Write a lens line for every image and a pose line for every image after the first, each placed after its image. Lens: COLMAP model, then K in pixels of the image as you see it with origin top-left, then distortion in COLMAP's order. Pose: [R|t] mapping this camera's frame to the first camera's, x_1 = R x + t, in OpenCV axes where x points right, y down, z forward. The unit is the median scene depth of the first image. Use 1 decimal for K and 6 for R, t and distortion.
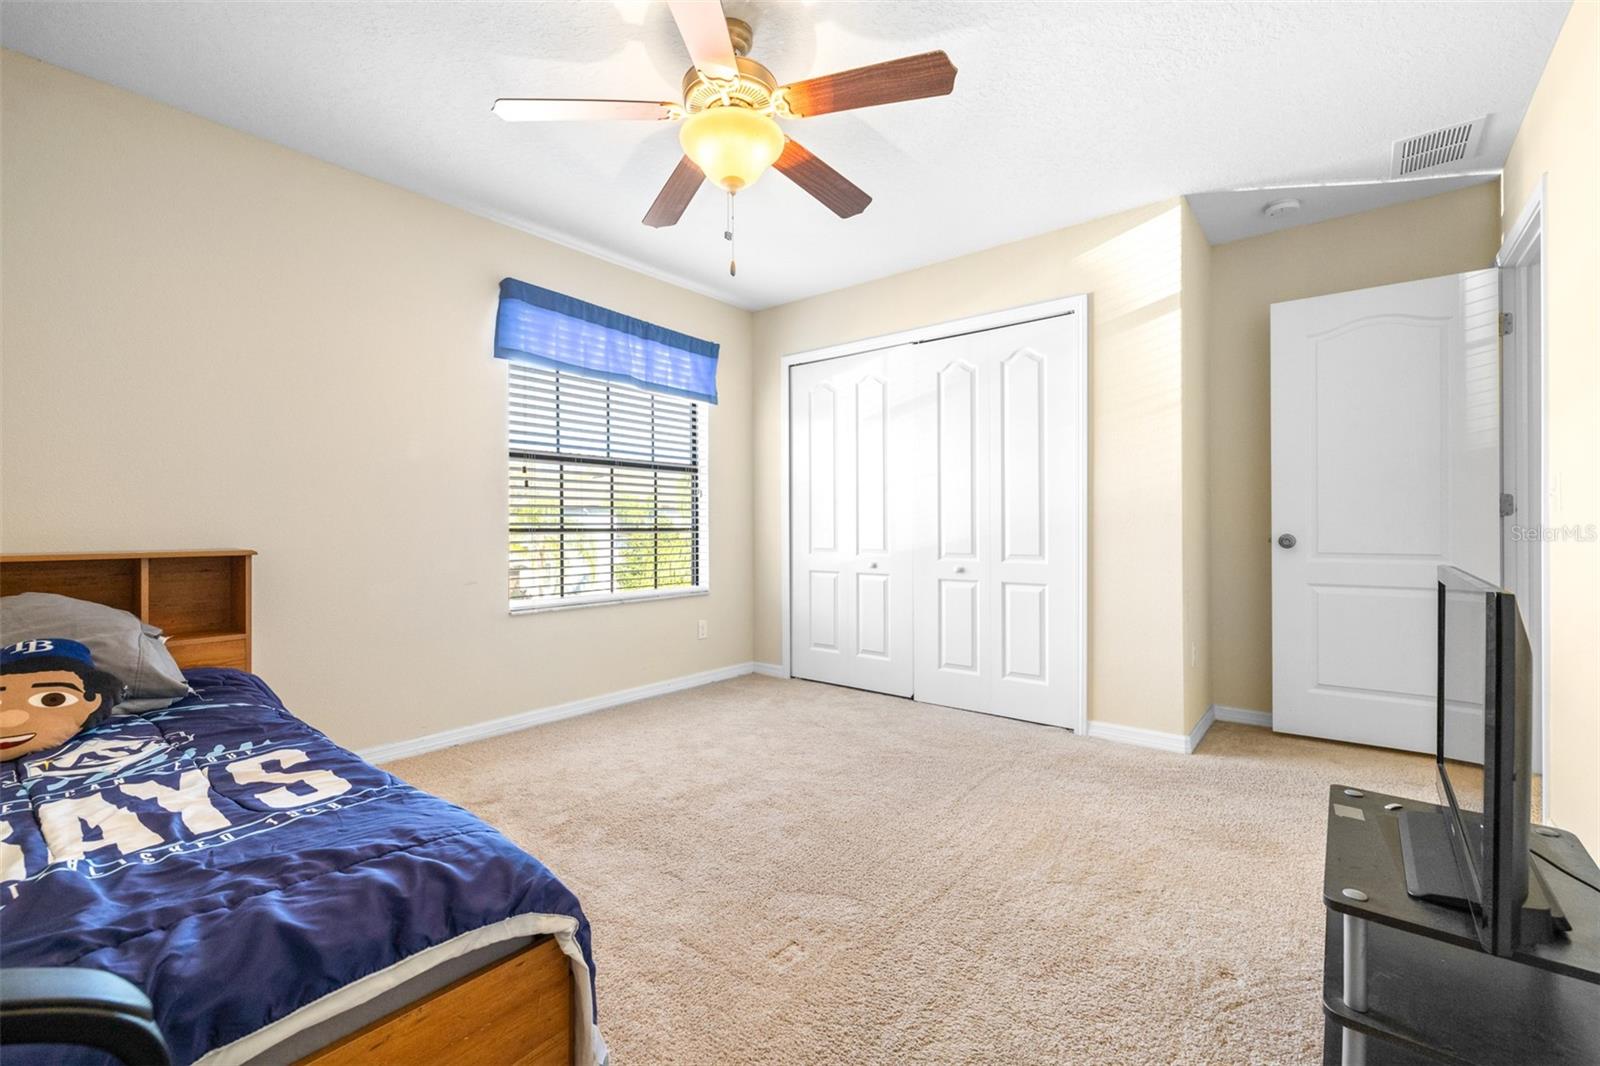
lens RADIAL K [[685.4, 0, 806.3], [0, 685.4, 521.2], [0, 0, 1]] dist [0.002066, -0.000206]
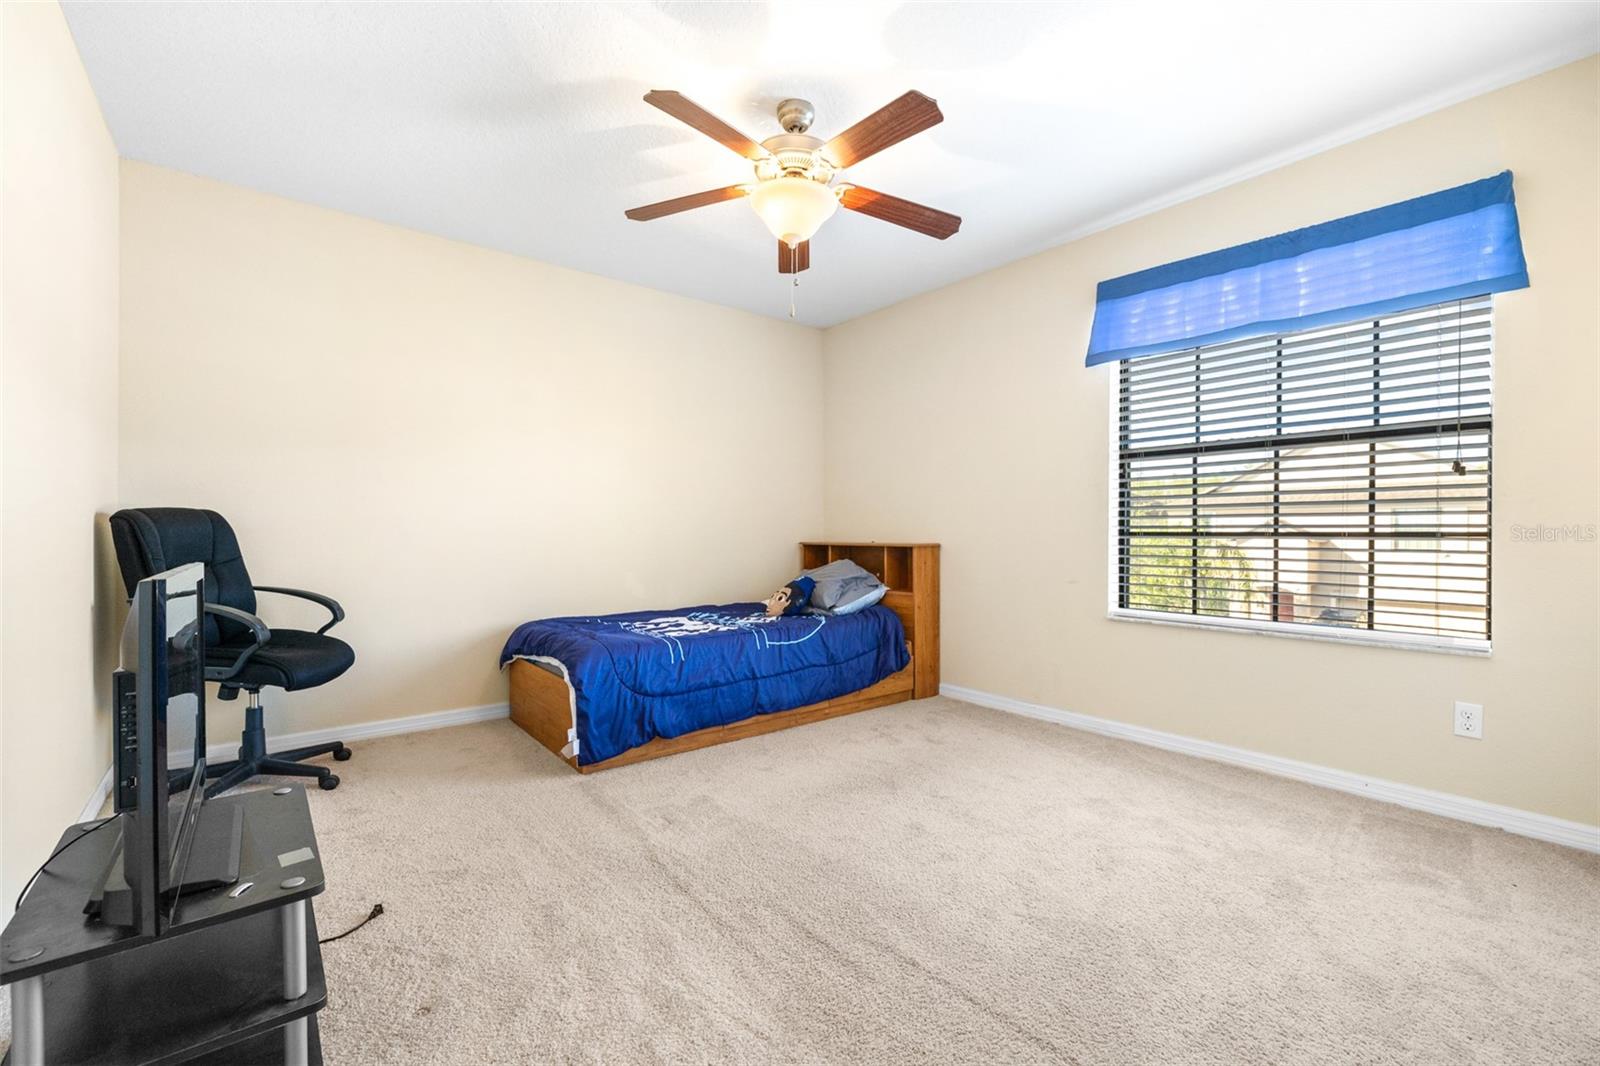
lens RADIAL K [[701.8, 0, 807.4], [0, 701.8, 533.8], [0, 0, 1]] dist [0.011459, -0.000218]
pose [[-0.217911, 0.006263, -0.975949, 0.600039], [0.007091, 0.999963, 0.004833, 0.005210], [0.975943, -0.005868, -0.217947, 0.721678]]
